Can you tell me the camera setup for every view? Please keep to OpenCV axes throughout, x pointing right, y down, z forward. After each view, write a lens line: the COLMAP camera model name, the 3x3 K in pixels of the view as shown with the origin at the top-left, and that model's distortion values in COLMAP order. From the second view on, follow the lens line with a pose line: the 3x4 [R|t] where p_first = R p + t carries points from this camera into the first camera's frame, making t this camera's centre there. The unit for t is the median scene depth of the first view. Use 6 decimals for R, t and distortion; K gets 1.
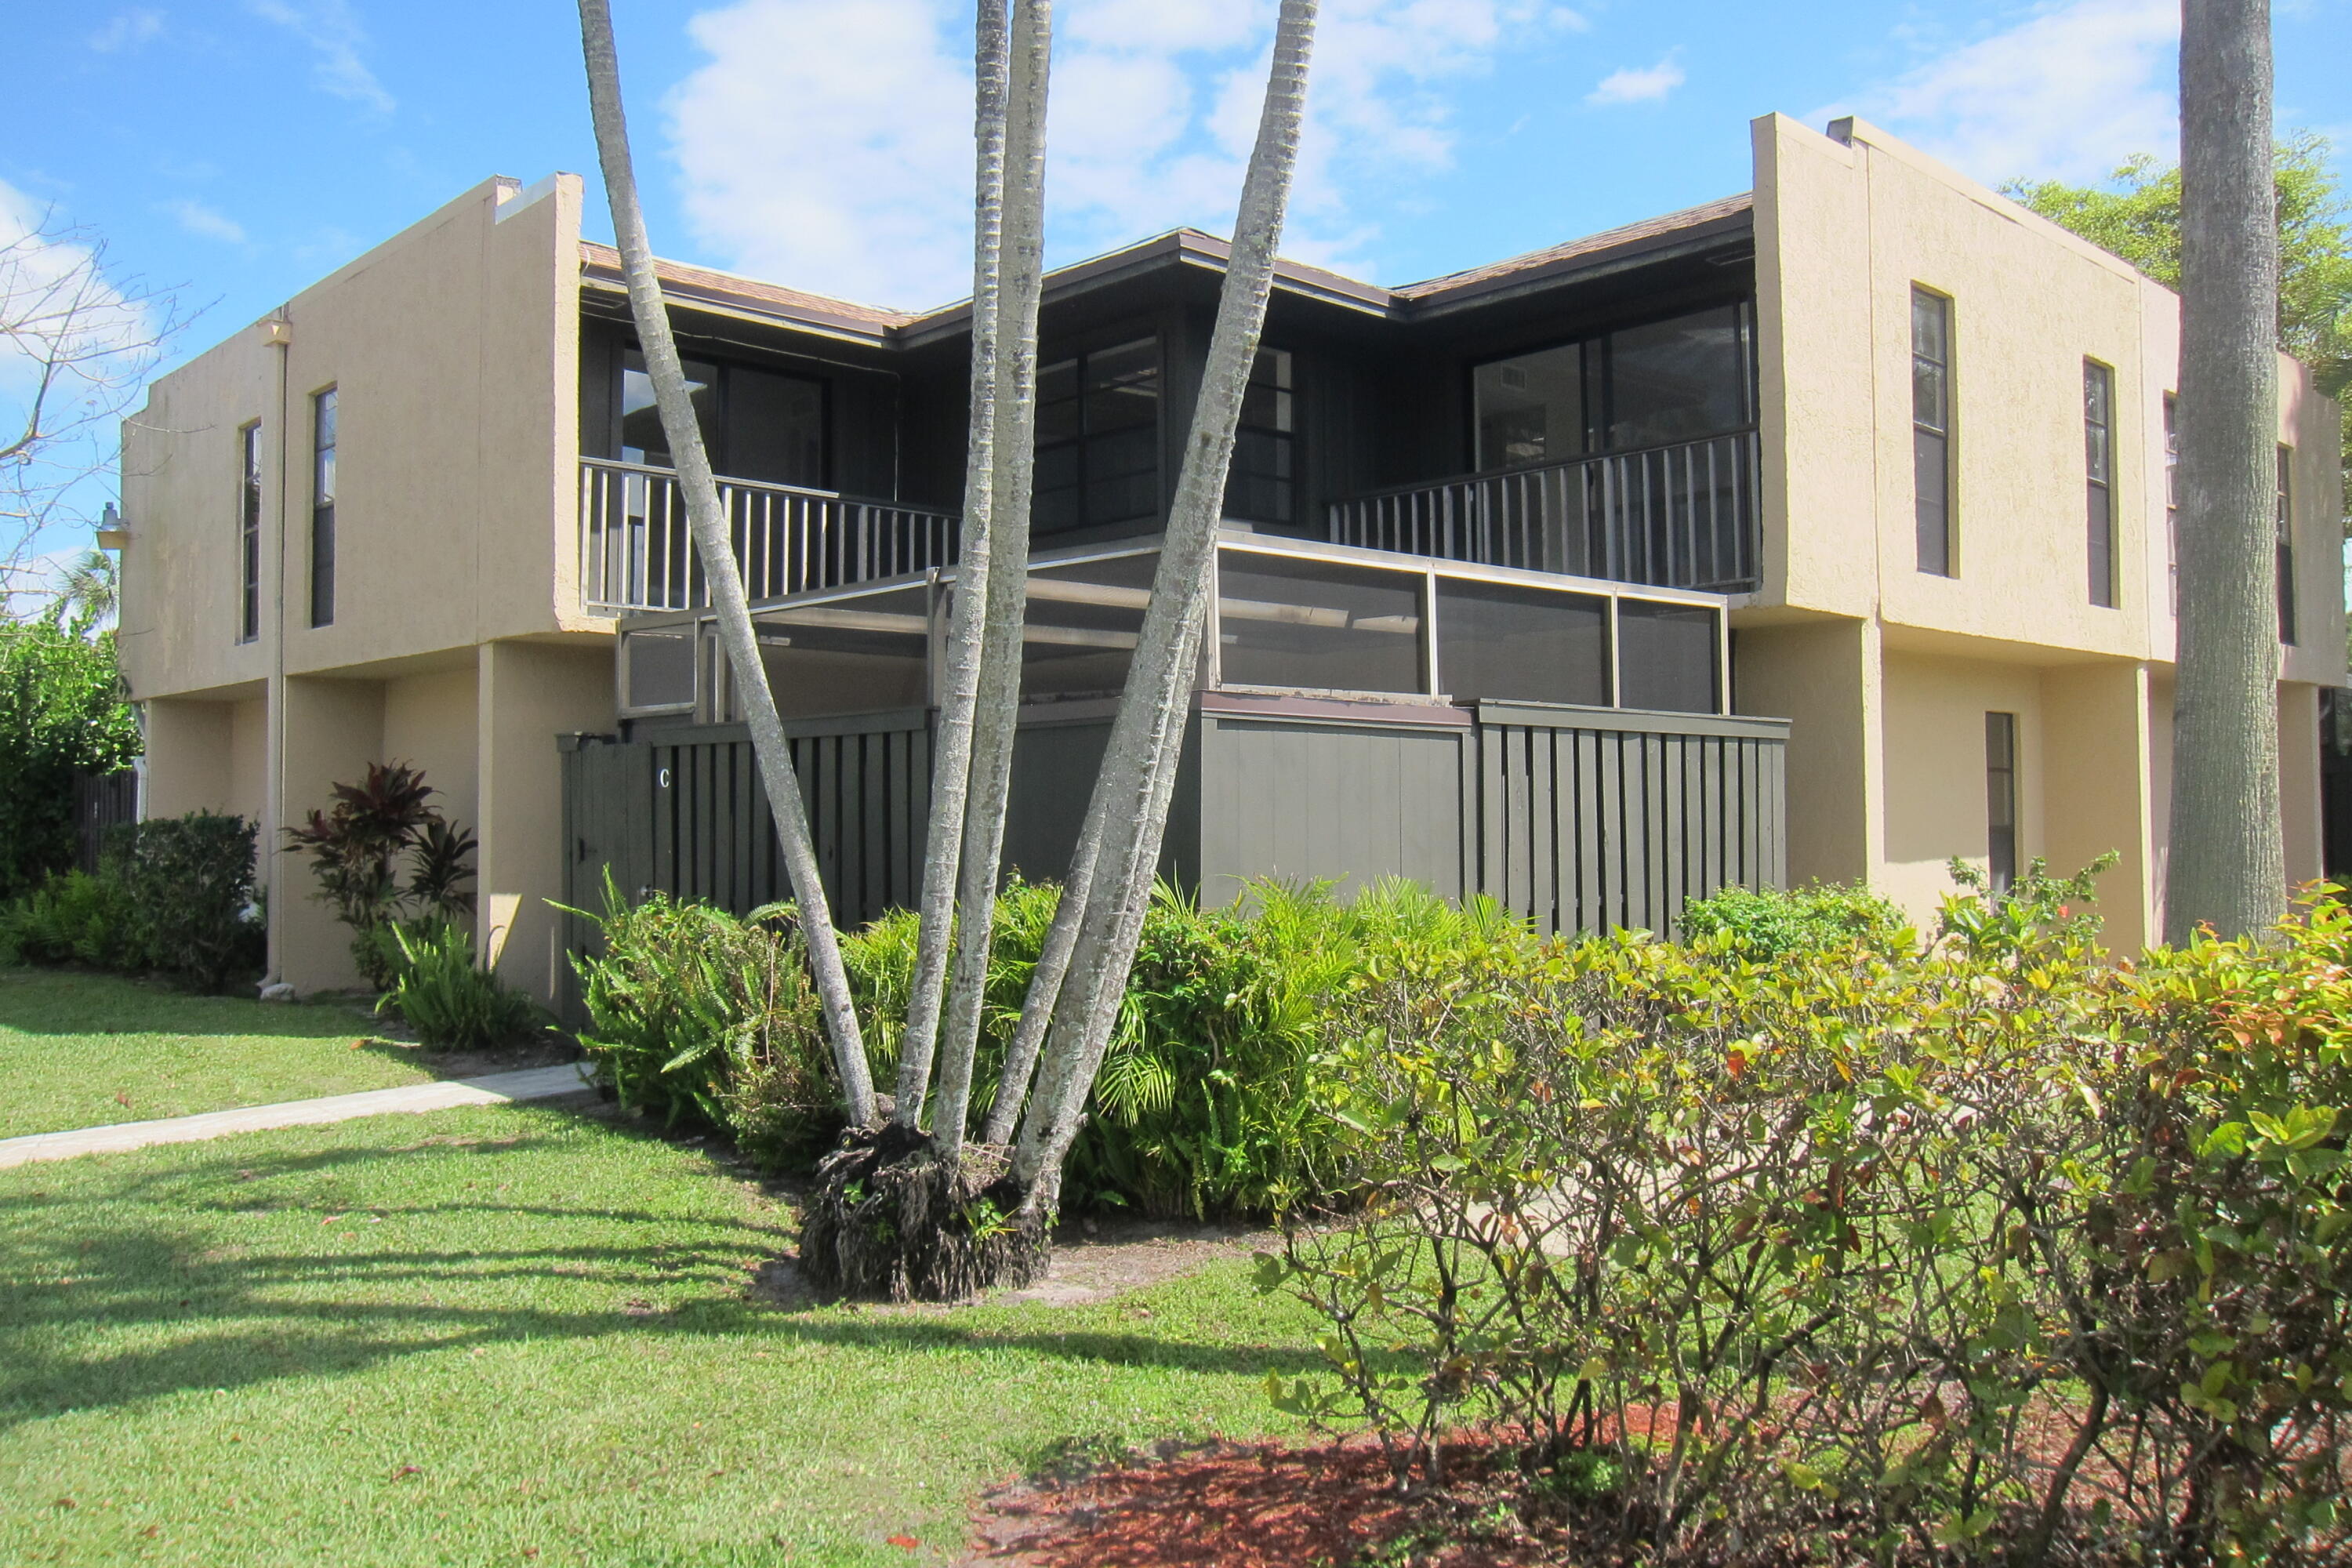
lens RADIAL K [[1927.8, 0, 1176.0], [0, 1927.8, 784.0], [0, 0, 1]] dist [-0.071249, 0.002835]
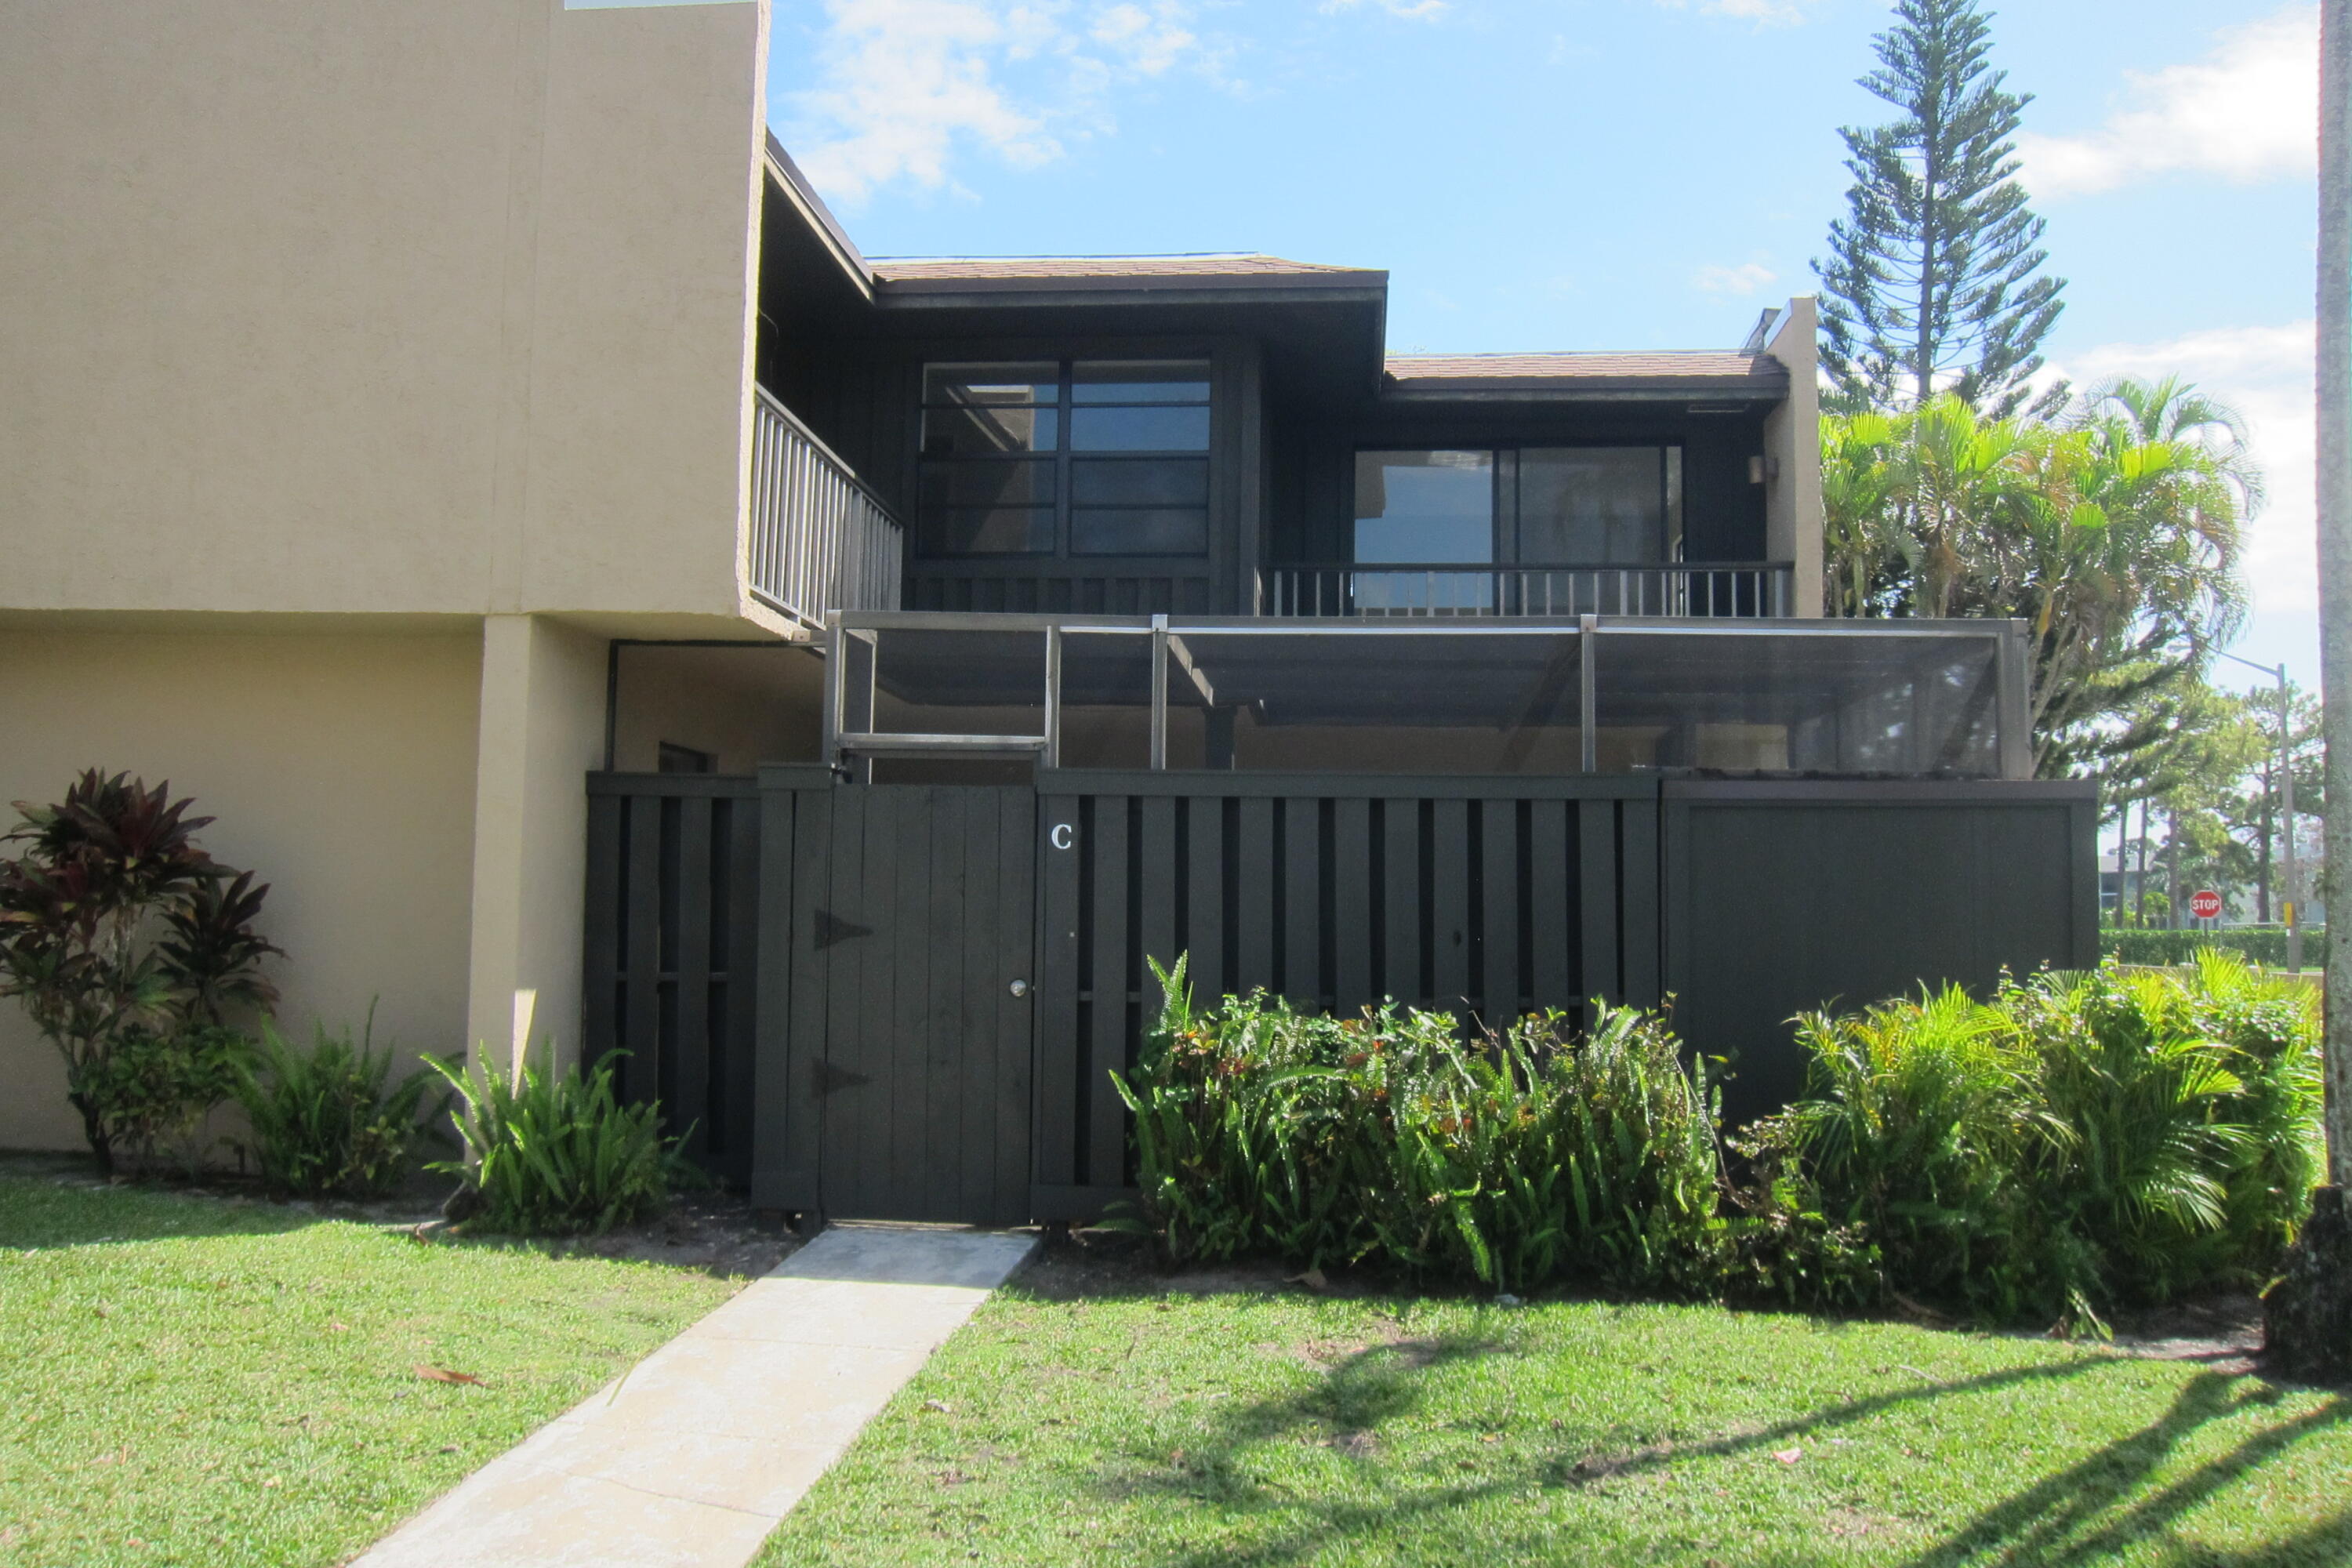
lens RADIAL K [[1927.8, 0, 1176.0], [0, 1927.8, 784.0], [0, 0, 1]] dist [-0.071249, 0.002835]
pose [[0.748679, 0.060095, 0.660203, -0.628076], [-0.033878, 0.998050, -0.052429, 0.012453], [-0.662067, 0.016886, 0.749255, 0.348574]]
